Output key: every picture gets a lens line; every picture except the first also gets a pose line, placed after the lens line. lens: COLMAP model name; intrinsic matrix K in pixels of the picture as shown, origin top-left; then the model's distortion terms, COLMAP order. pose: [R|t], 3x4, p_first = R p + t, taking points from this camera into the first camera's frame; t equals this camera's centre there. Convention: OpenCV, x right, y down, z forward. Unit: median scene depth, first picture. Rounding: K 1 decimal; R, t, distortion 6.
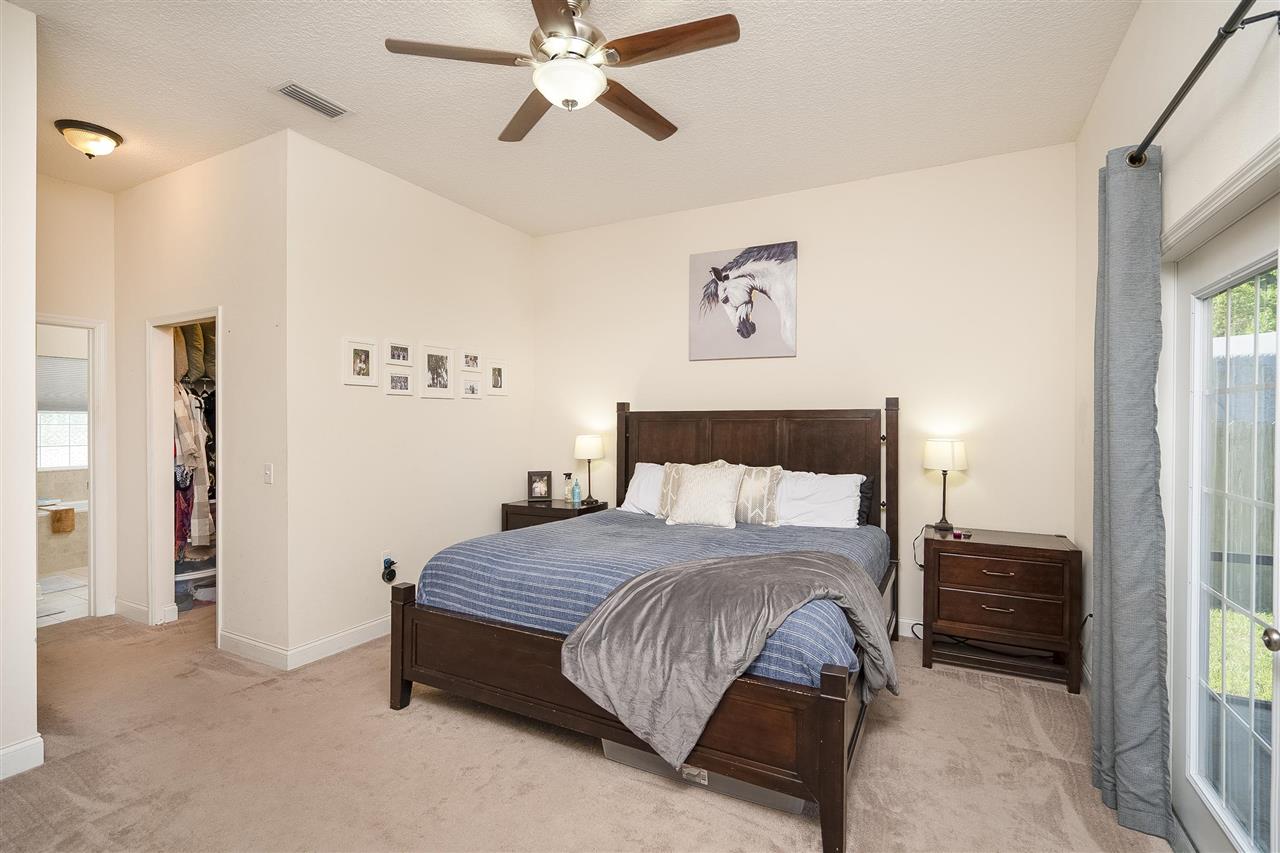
lens RADIAL K [[585.2, 0, 643.4], [0, 585.2, 420.2], [0, 0, 1]] dist [0.001134, 0.000175]
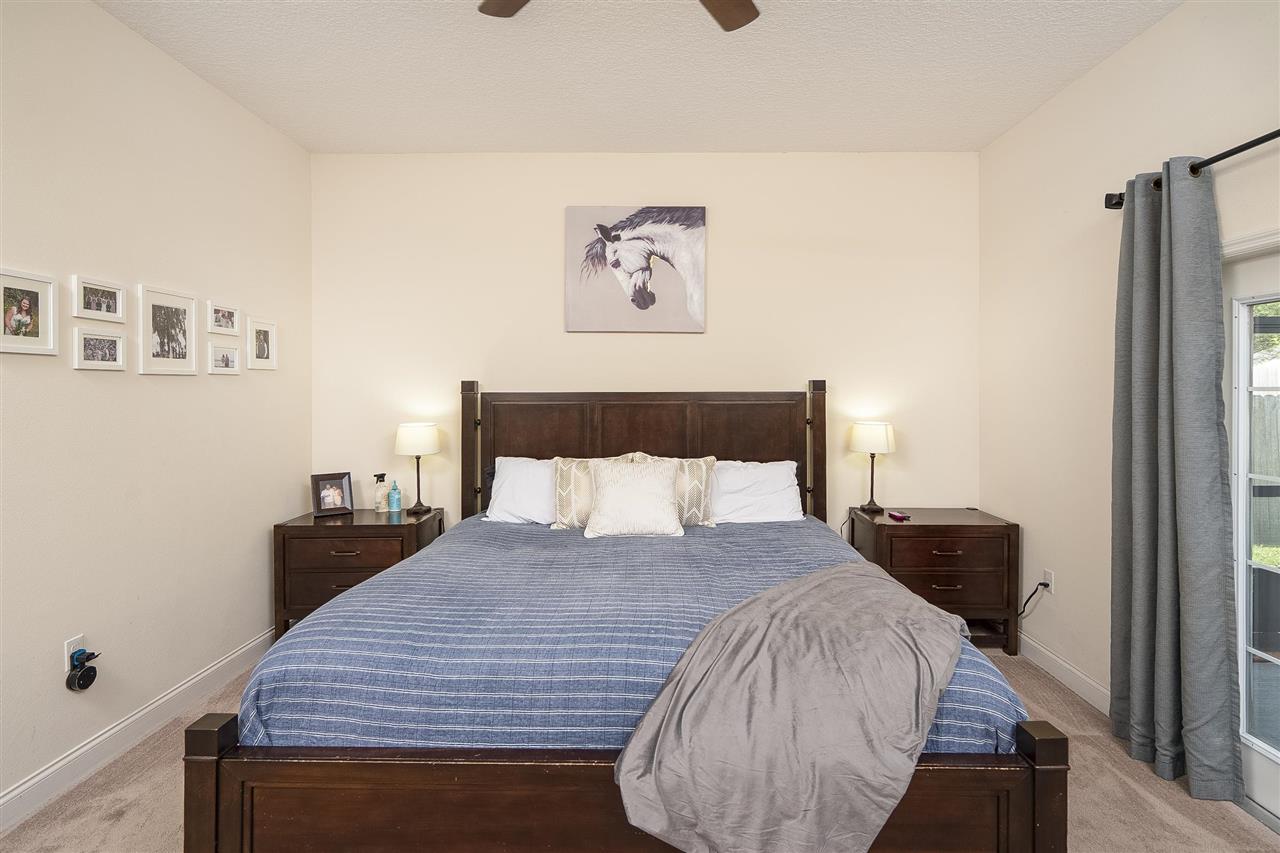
lens RADIAL K [[585.2, 0, 684.4], [0, 585.2, 388.4], [0, 0, 1]] dist [0.001134, 0.000175]
pose [[0.876288, -0.005811, 0.481752, -0.206766], [0.007524, 0.999970, -0.001624, -0.021422], [-0.481729, 0.005048, 0.876306, 0.215543]]
